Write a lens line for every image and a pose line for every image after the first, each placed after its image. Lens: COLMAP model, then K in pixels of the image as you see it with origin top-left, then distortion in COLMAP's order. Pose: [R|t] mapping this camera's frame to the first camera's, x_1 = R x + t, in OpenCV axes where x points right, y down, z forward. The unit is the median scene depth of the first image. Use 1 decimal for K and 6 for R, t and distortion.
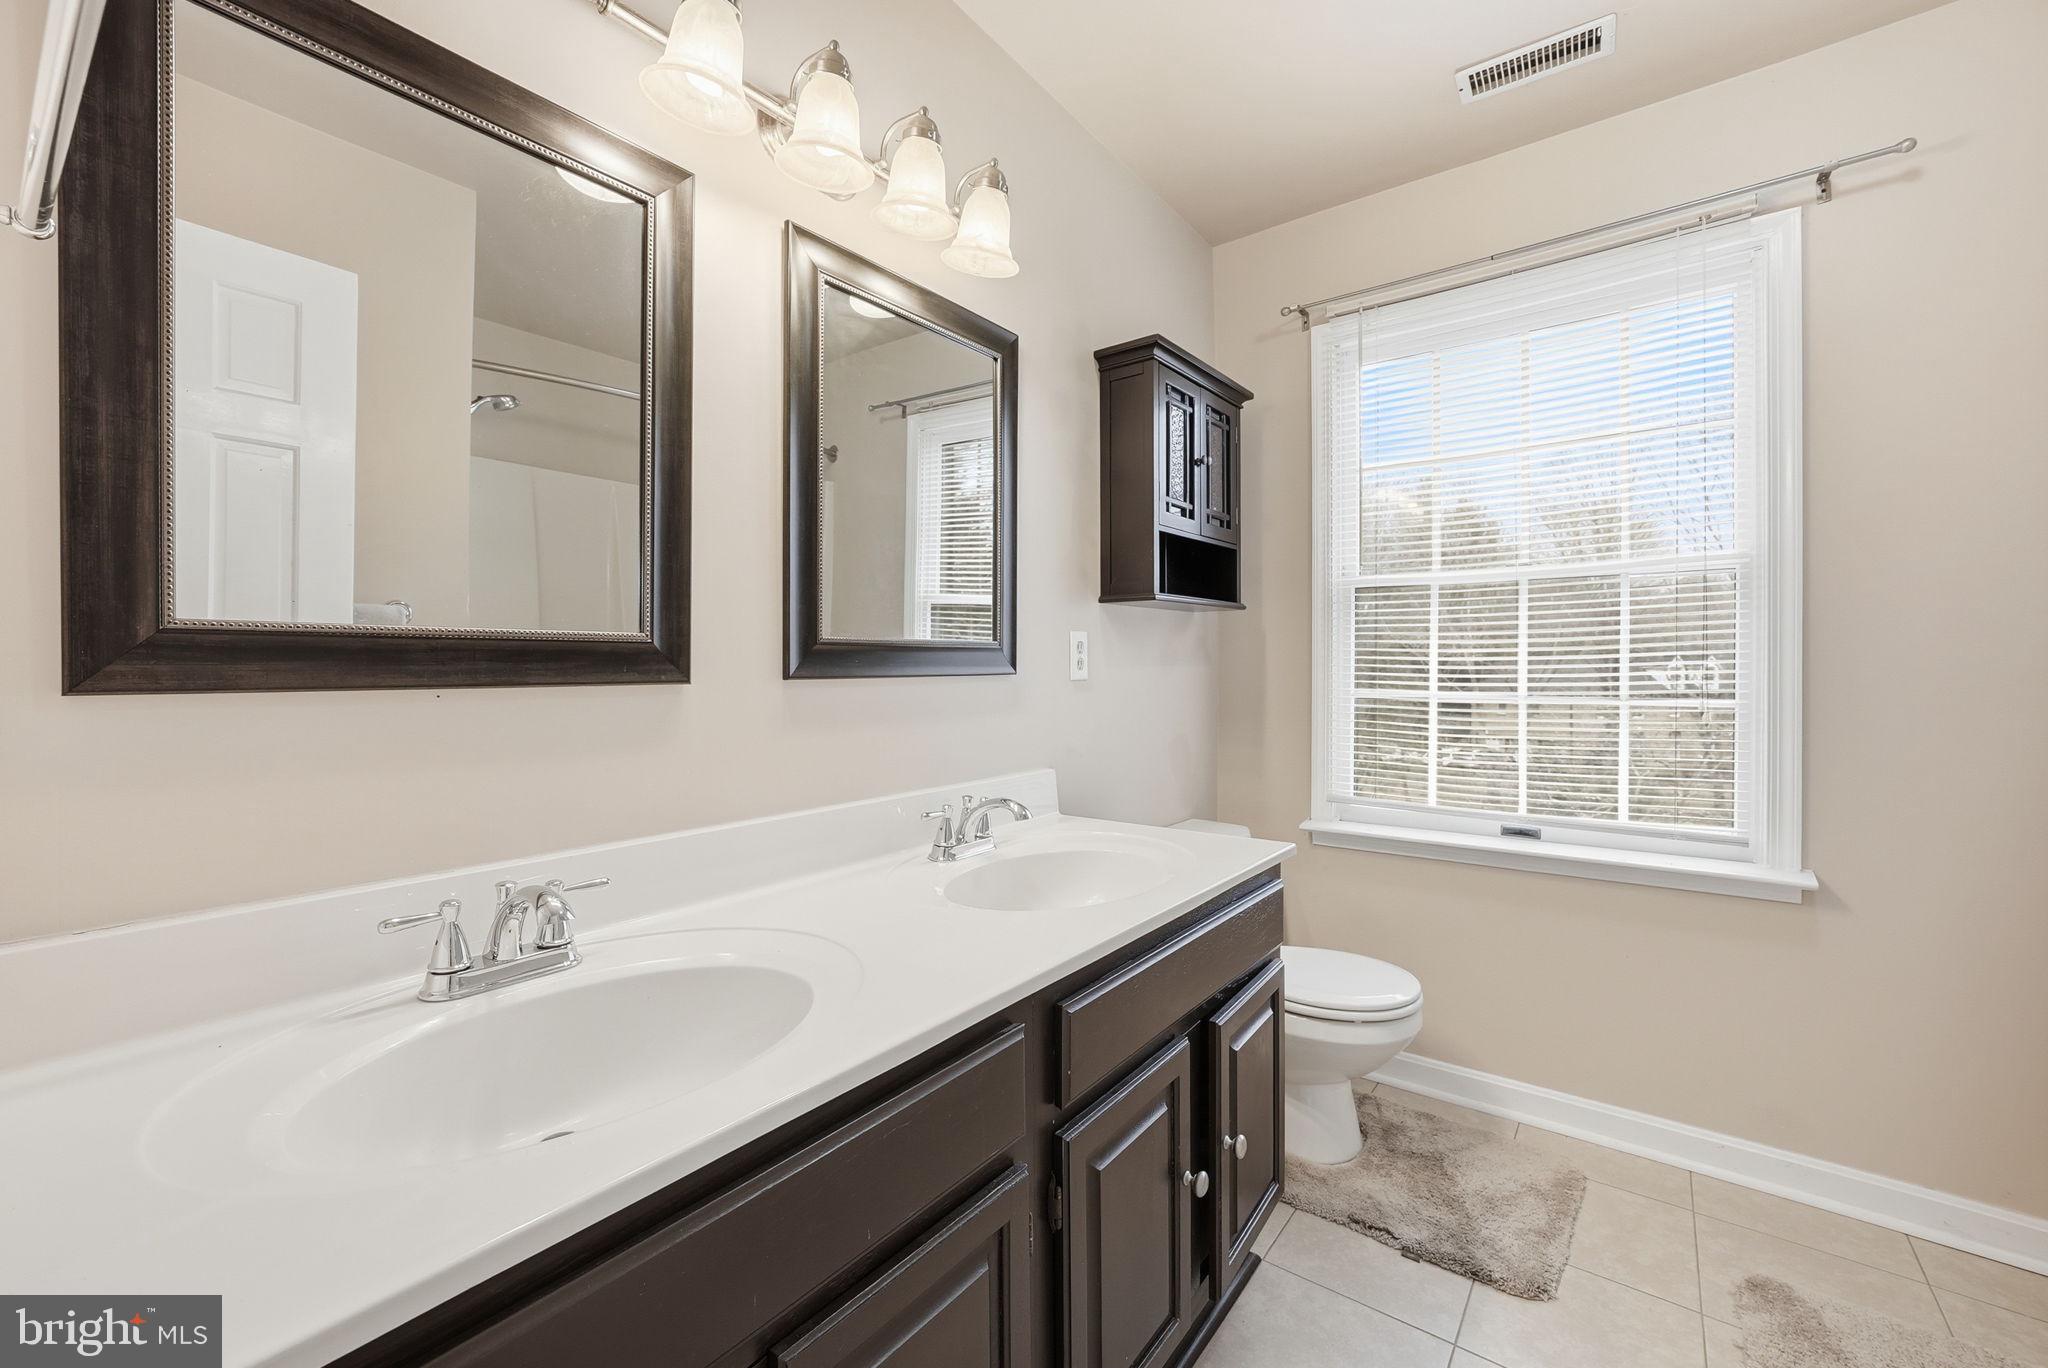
lens RADIAL K [[834.4, 0, 1022.0], [0, 834.4, 670.4], [0, 0, 1]] dist [-0.005390, 0.000505]
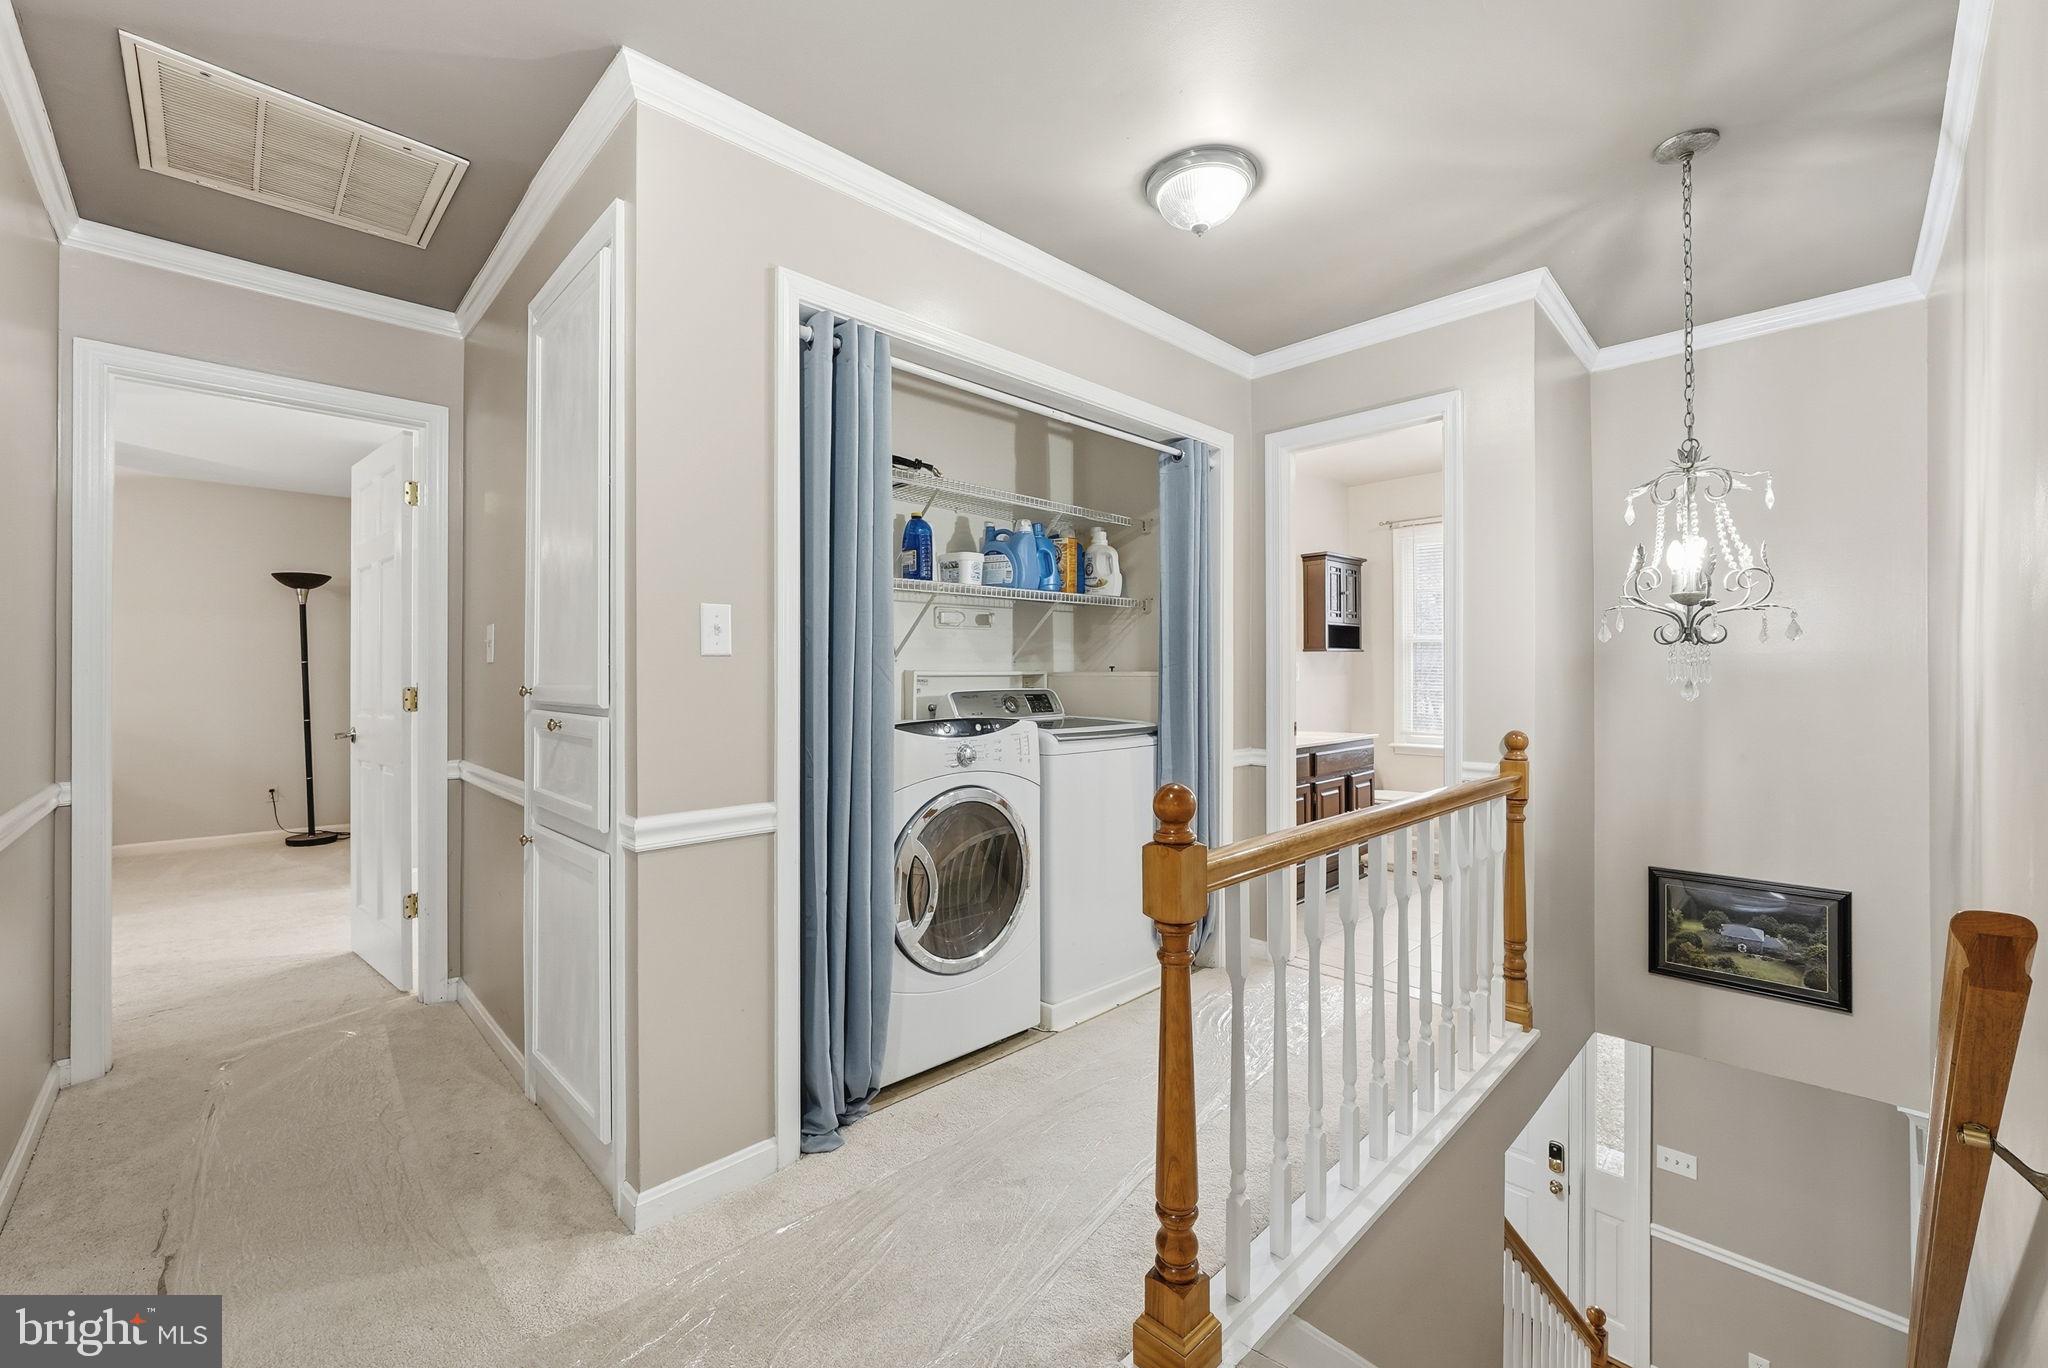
lens RADIAL K [[834.4, 0, 1019.6], [0, 834.4, 676.8], [0, 0, 1]] dist [-0.005390, 0.000505]
pose [[0.988282, -0.007386, -0.152457, -0.378772], [0.007273, 0.999973, -0.001301, -0.007598], [0.152463, 0.000176, 0.988309, -1.662147]]
